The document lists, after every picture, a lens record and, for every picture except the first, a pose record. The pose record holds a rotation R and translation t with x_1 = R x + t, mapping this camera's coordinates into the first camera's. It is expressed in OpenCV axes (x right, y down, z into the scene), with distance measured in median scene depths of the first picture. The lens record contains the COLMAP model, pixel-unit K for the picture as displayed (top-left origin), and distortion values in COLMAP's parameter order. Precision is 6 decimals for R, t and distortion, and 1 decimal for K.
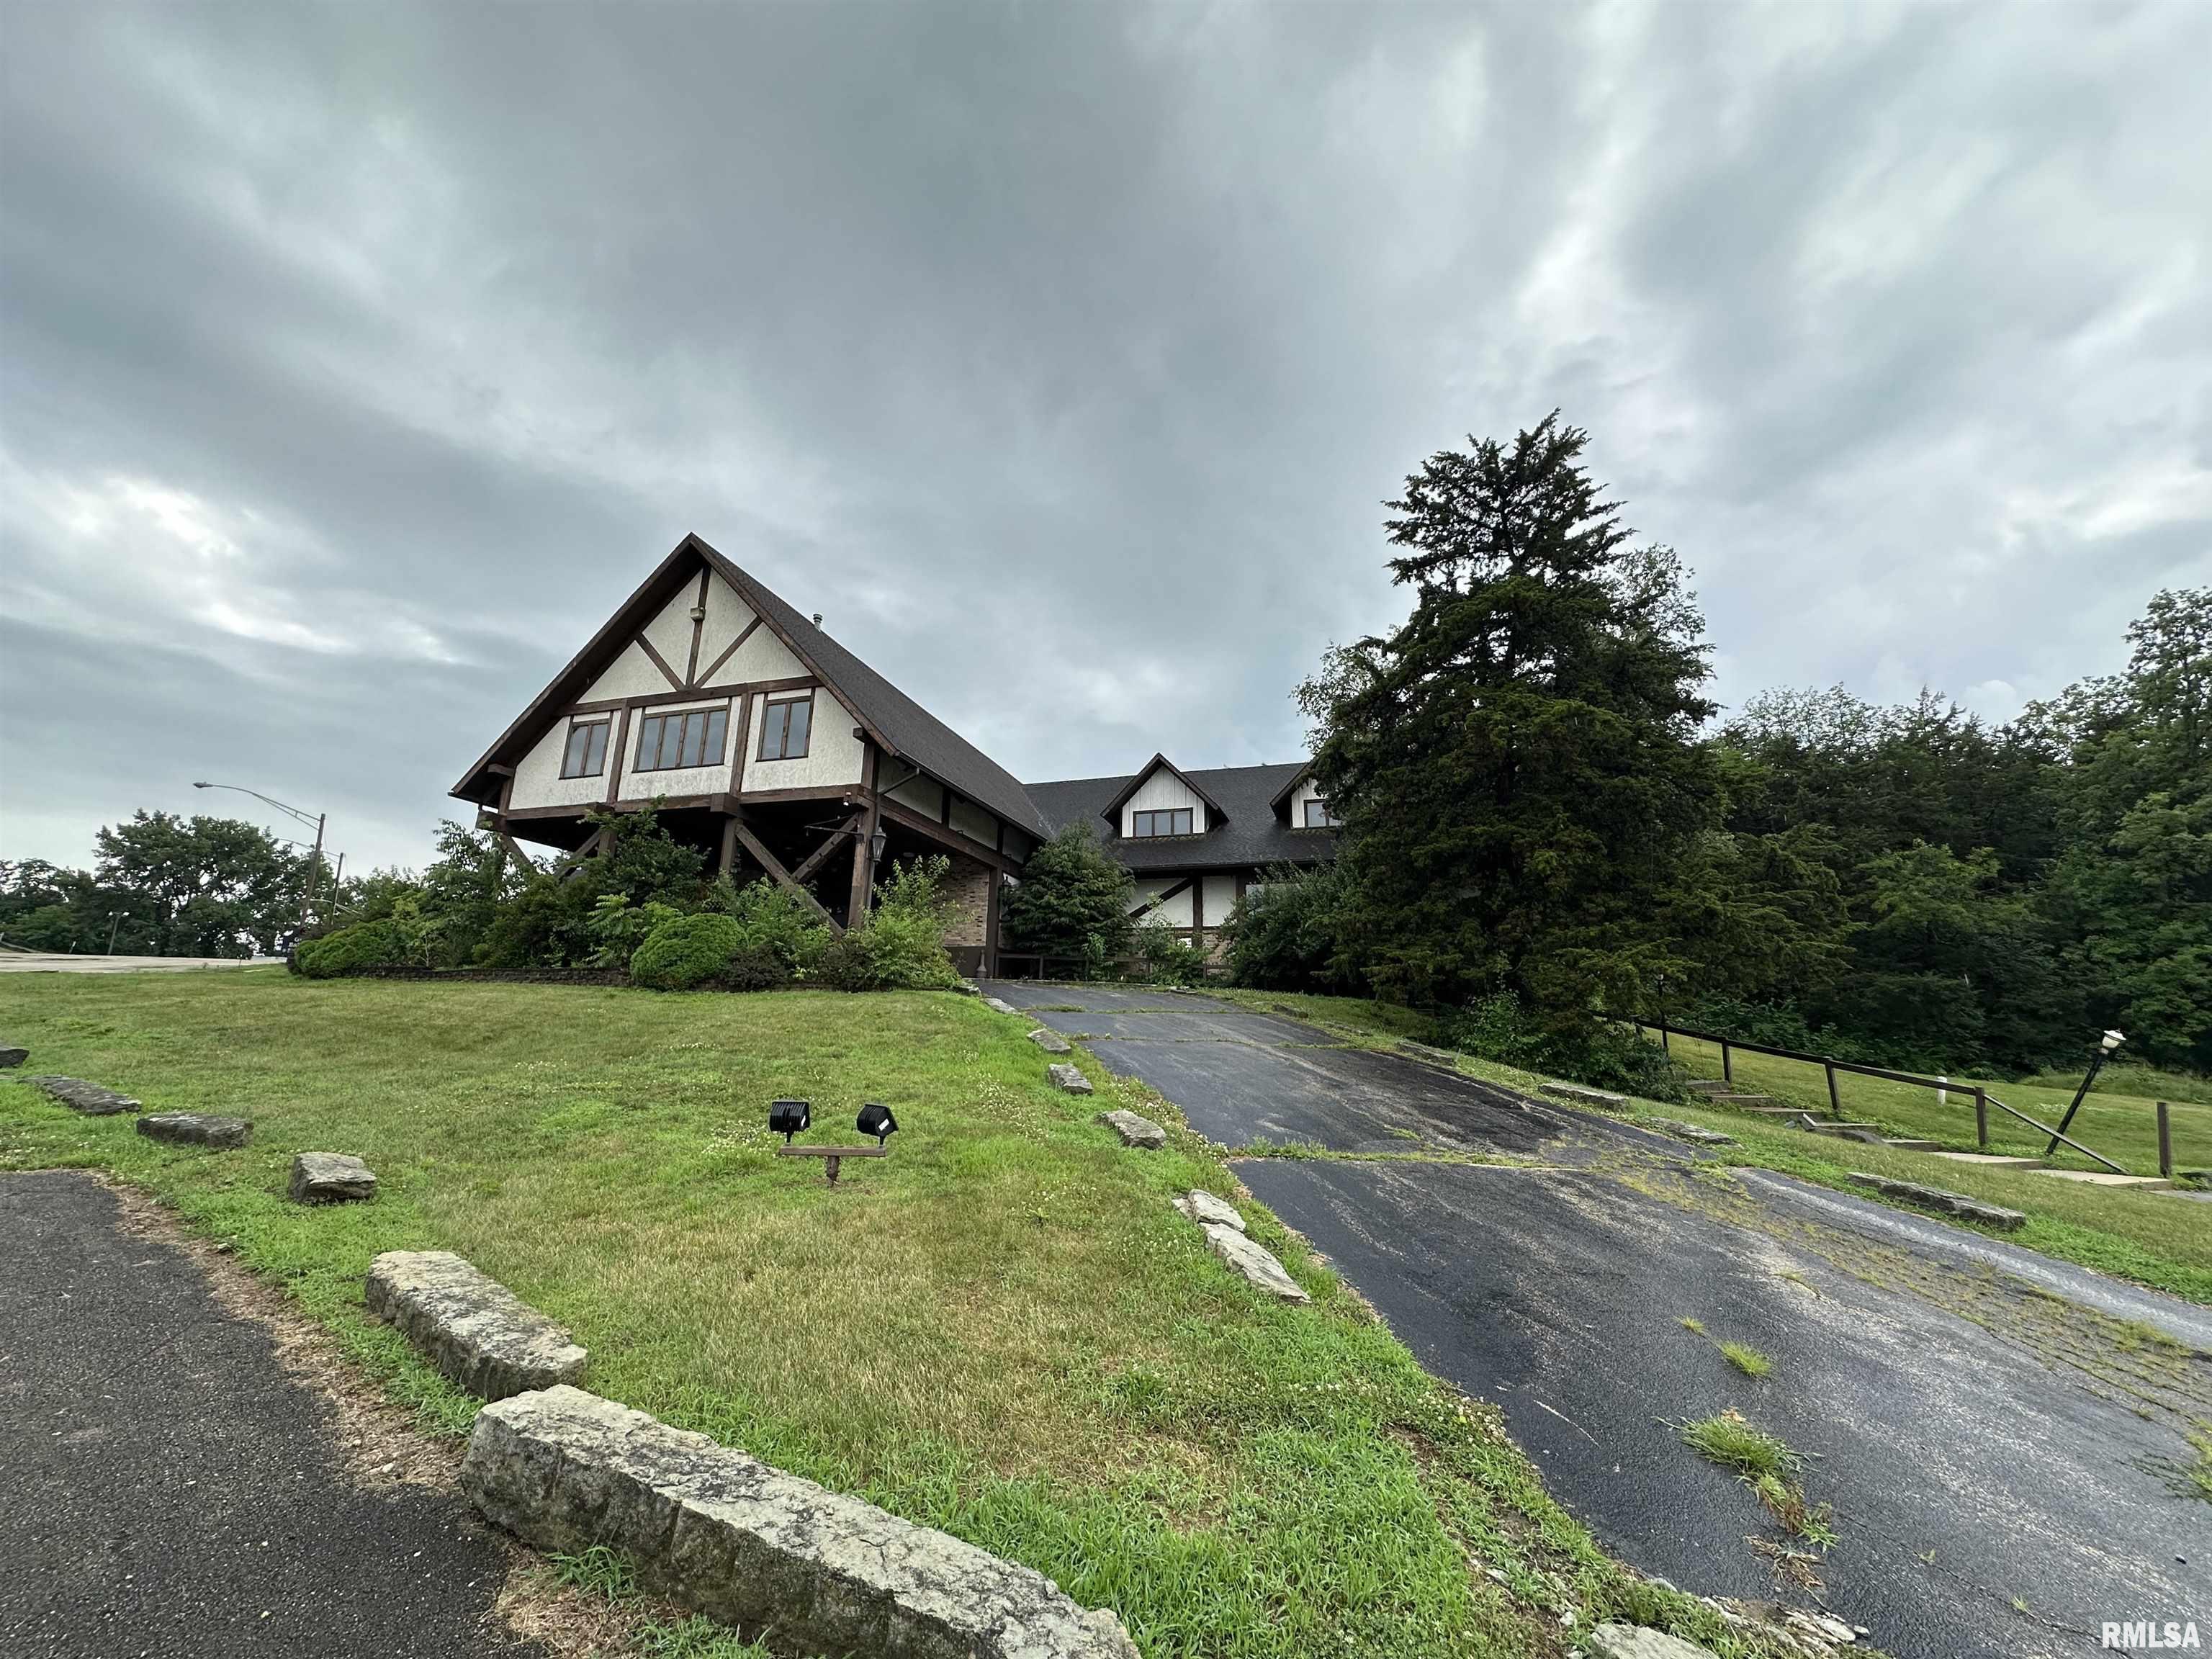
lens RADIAL K [[914.0, 0, 1106.0], [0, 914.0, 829.5], [0, 0, 1]] dist [0.000208, -0.000234]
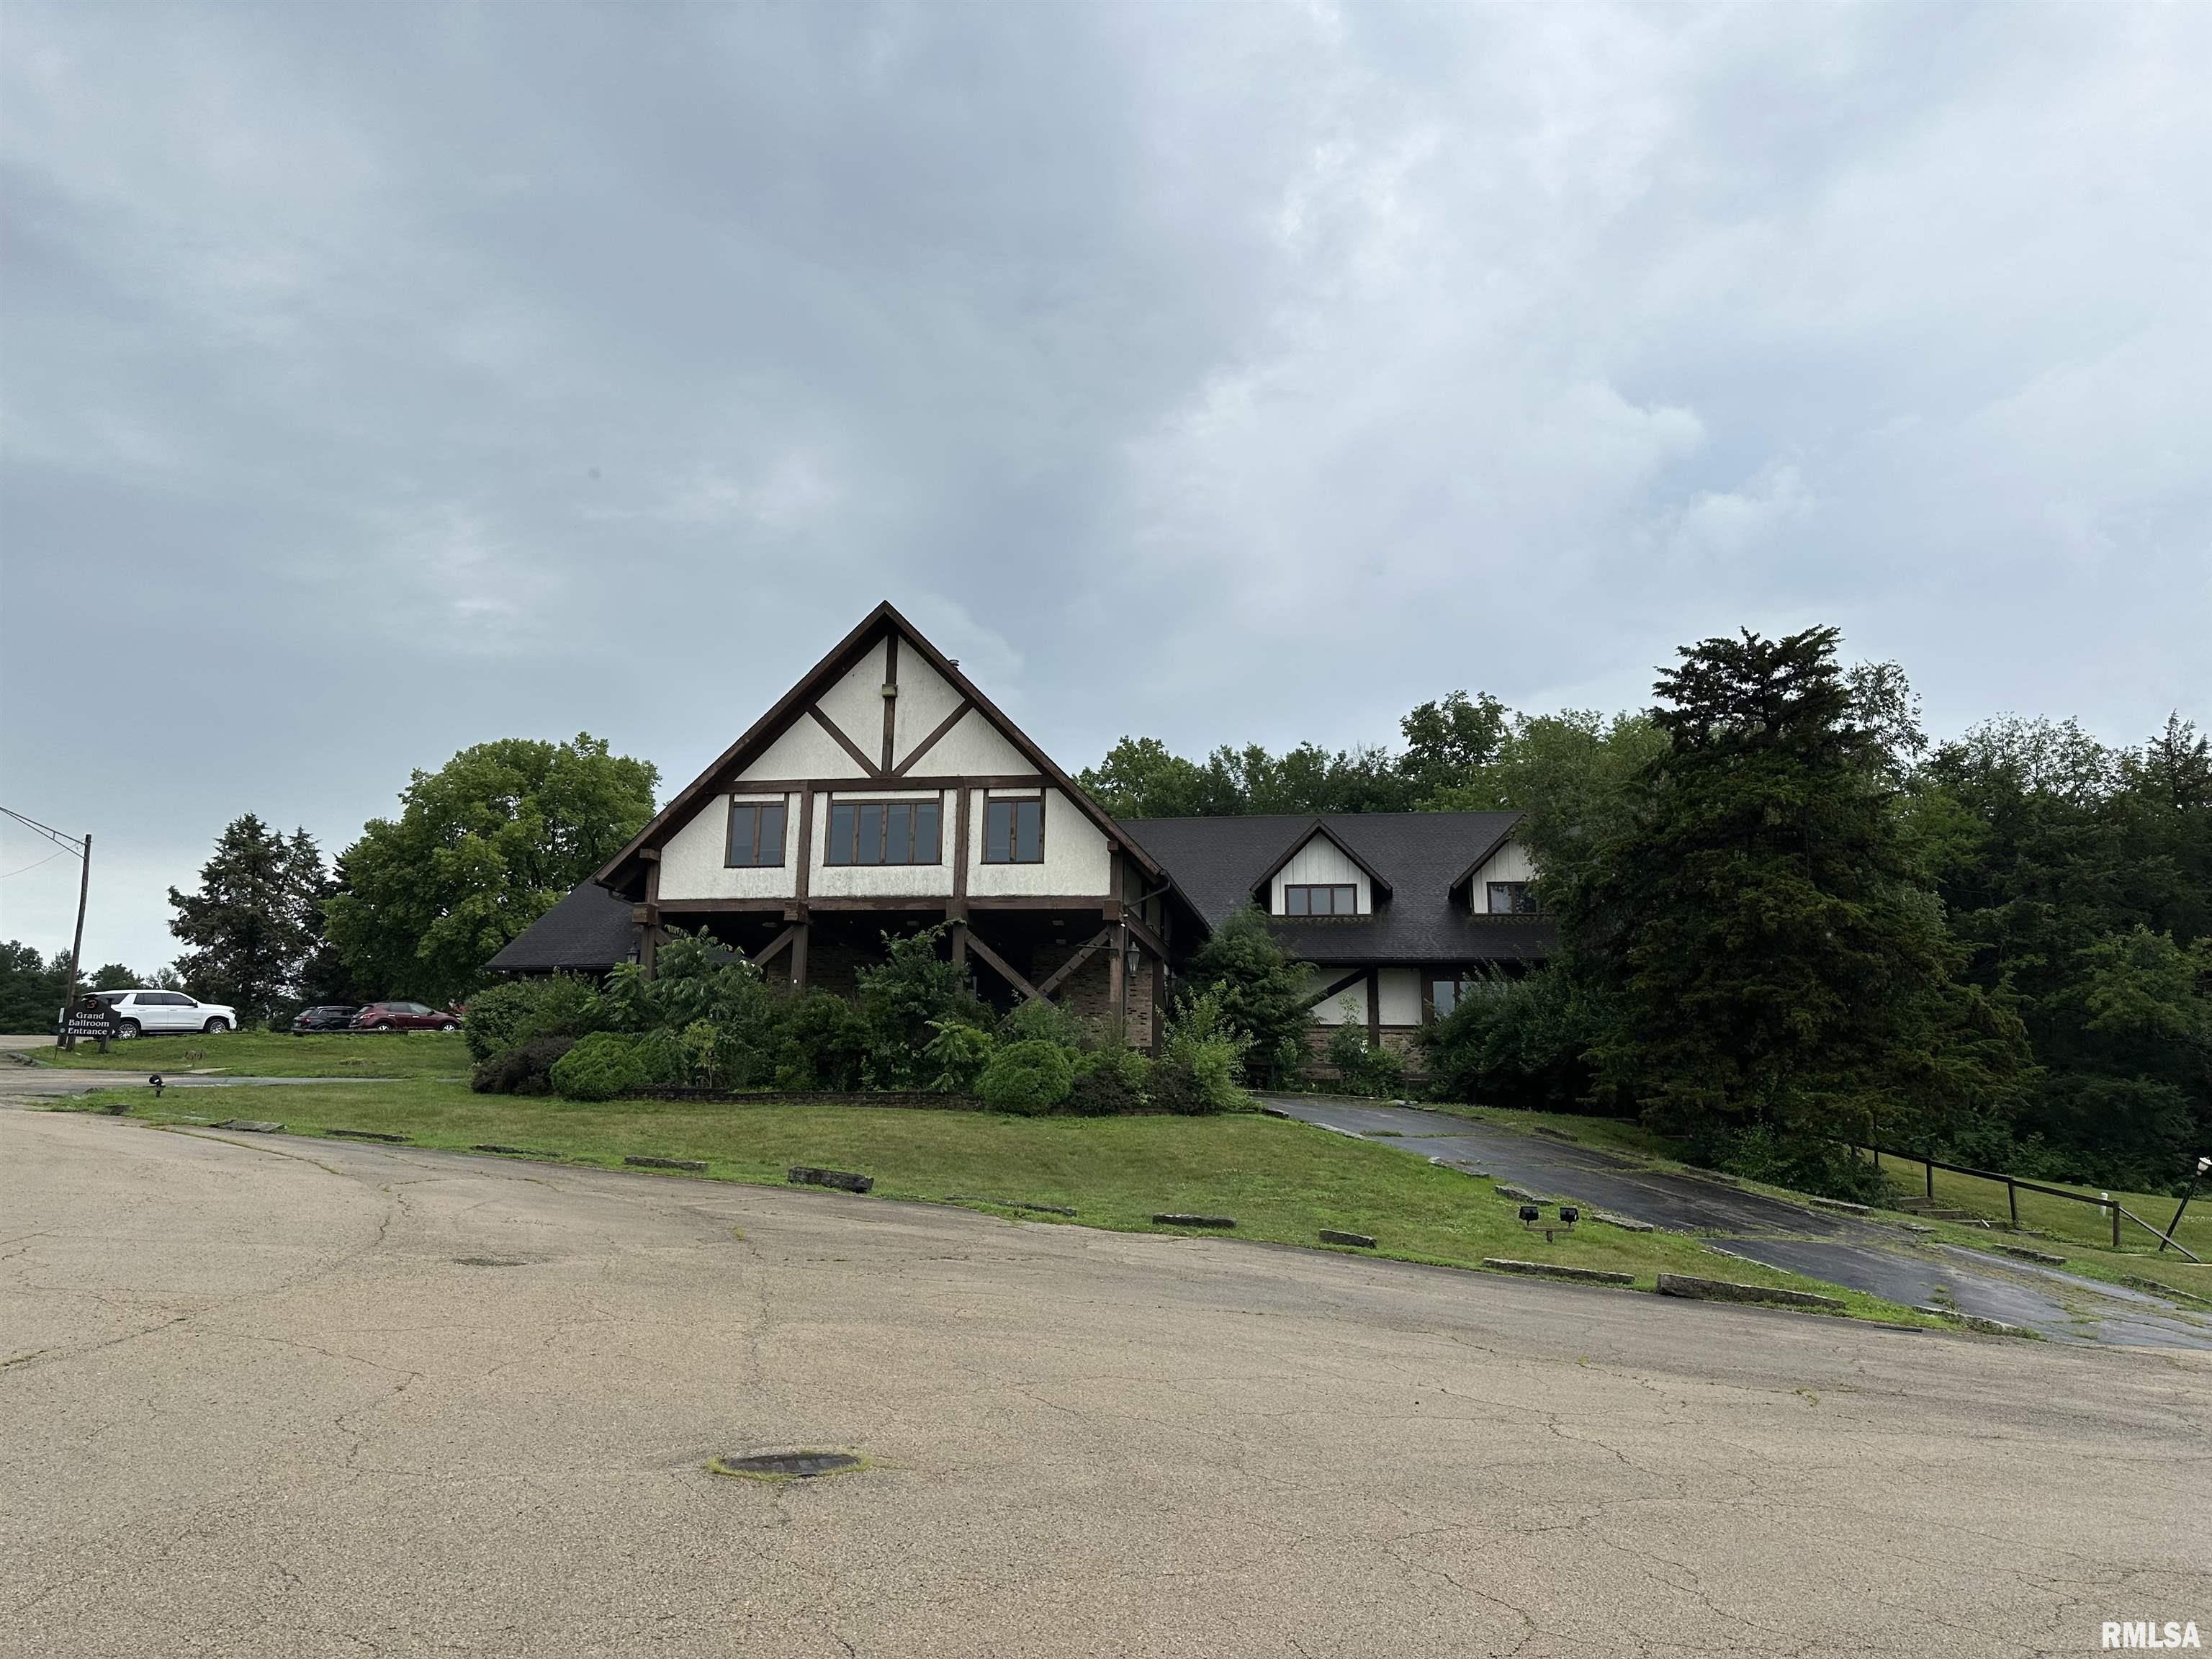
lens RADIAL K [[1562.6, 0, 1106.0], [0, 1562.6, 829.5], [0, 0, 1]] dist [0.049378, -0.065860]
pose [[0.993181, 0.023660, 0.114156, -0.421869], [-0.027798, 0.999008, 0.034794, -0.163051], [-0.113219, -0.037730, 0.992853, -0.599307]]
